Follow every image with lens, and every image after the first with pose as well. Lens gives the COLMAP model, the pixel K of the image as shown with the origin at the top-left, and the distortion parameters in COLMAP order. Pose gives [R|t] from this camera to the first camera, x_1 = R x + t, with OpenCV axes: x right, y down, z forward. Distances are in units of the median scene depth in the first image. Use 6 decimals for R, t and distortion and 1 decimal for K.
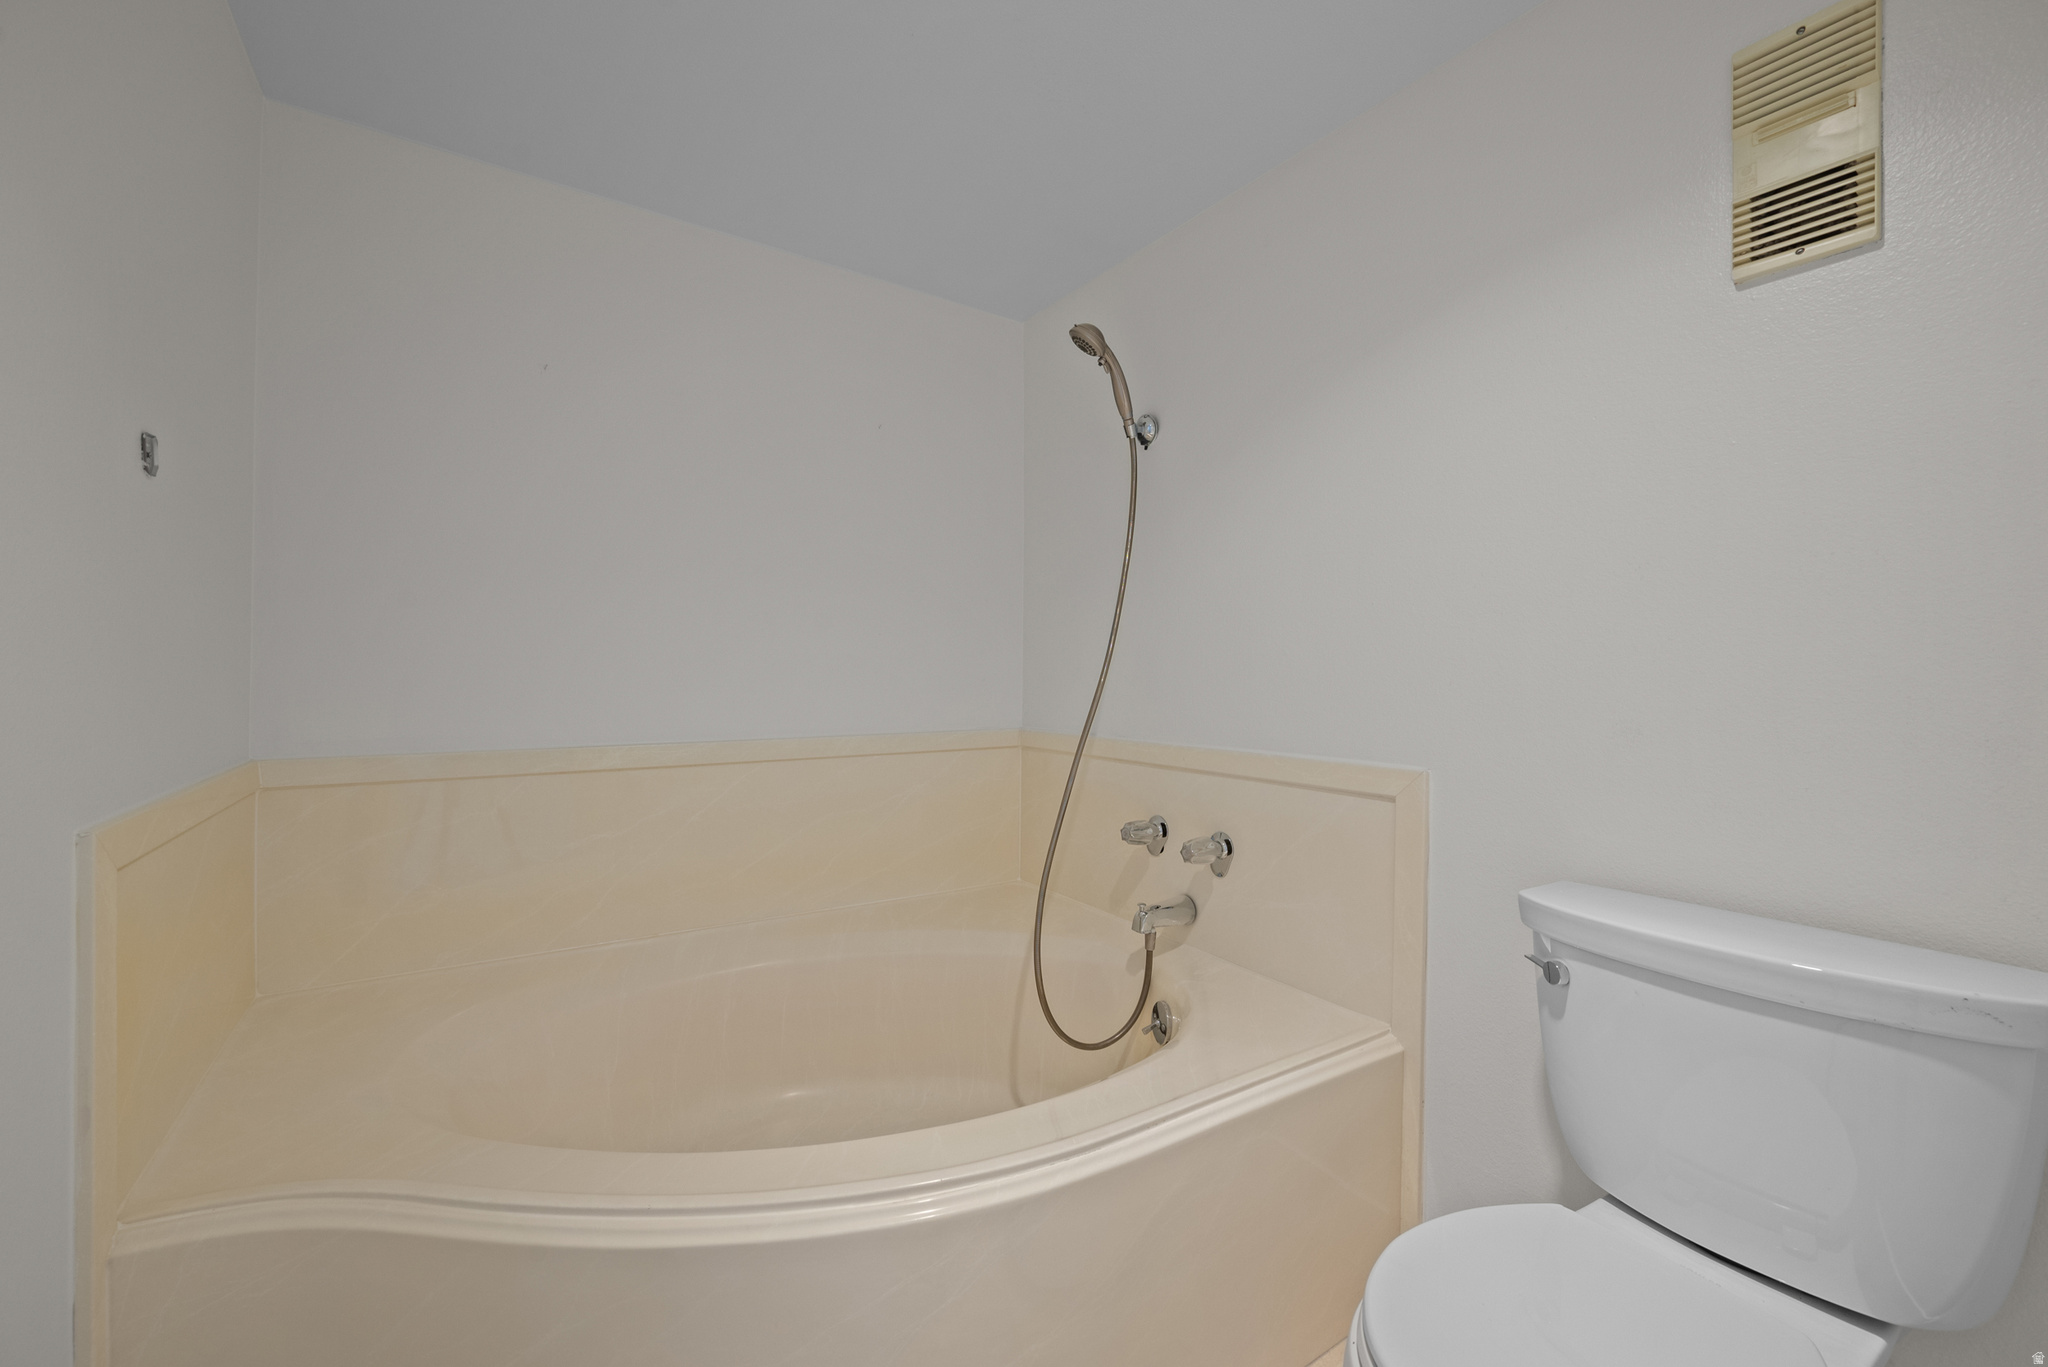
lens RADIAL K [[832.9, 0, 1026.1], [0, 832.9, 683.9], [0, 0, 1]] dist [0.001336, 0.000545]
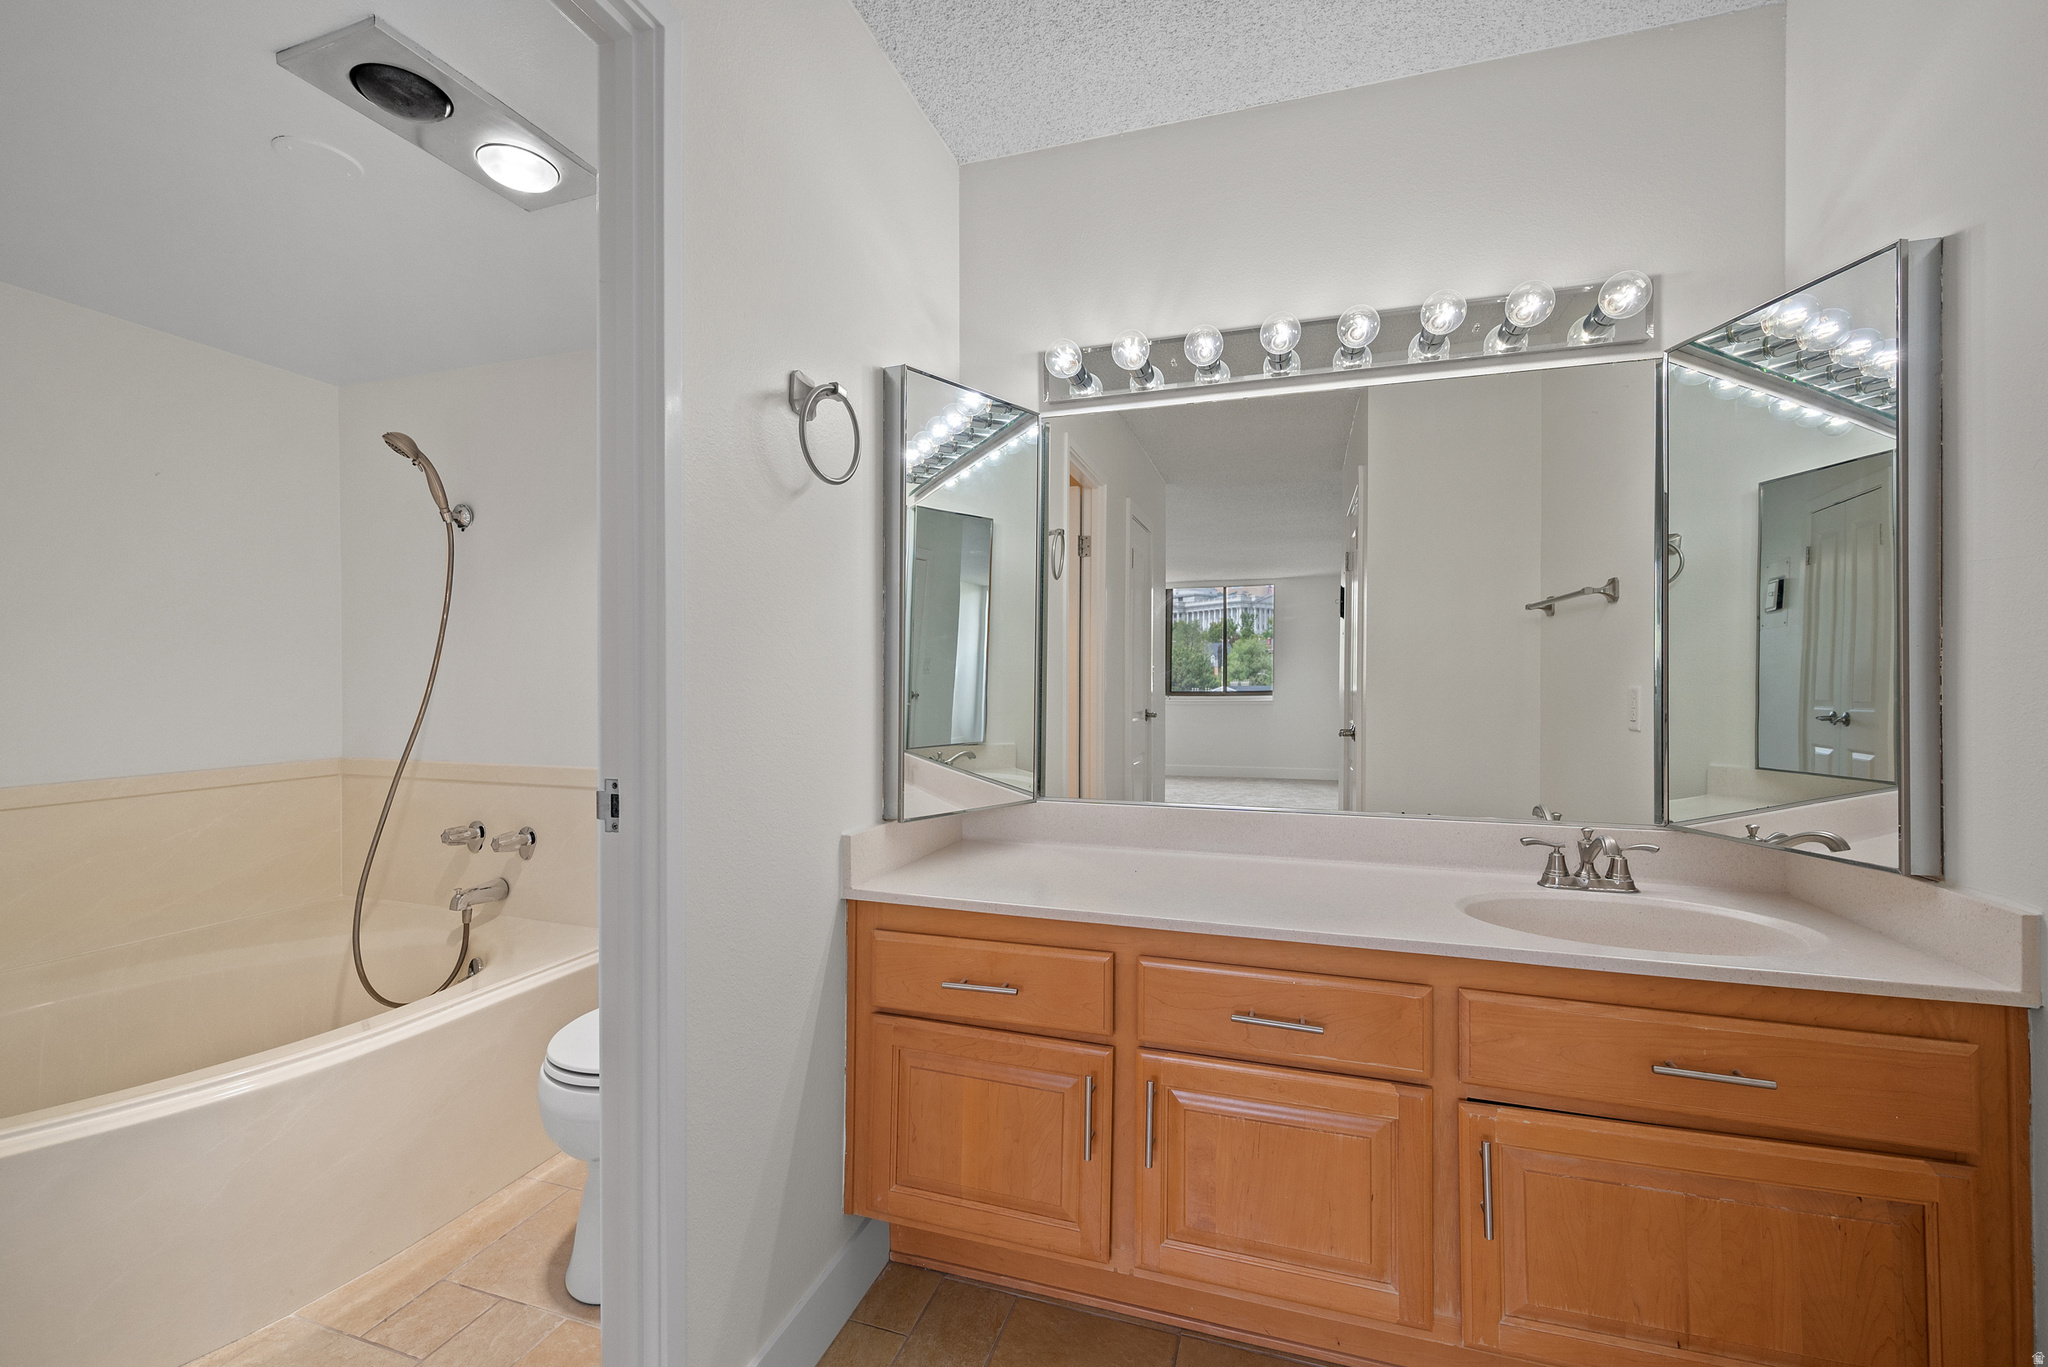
lens RADIAL K [[832.9, 0, 1012.3], [0, 832.9, 691.2], [0, 0, 1]] dist [0.001336, 0.000545]
pose [[0.790494, -0.013770, 0.612315, 0.028071], [0.010881, 0.999905, 0.008439, -0.044729], [-0.612373, -0.000008, 0.790569, -0.535129]]
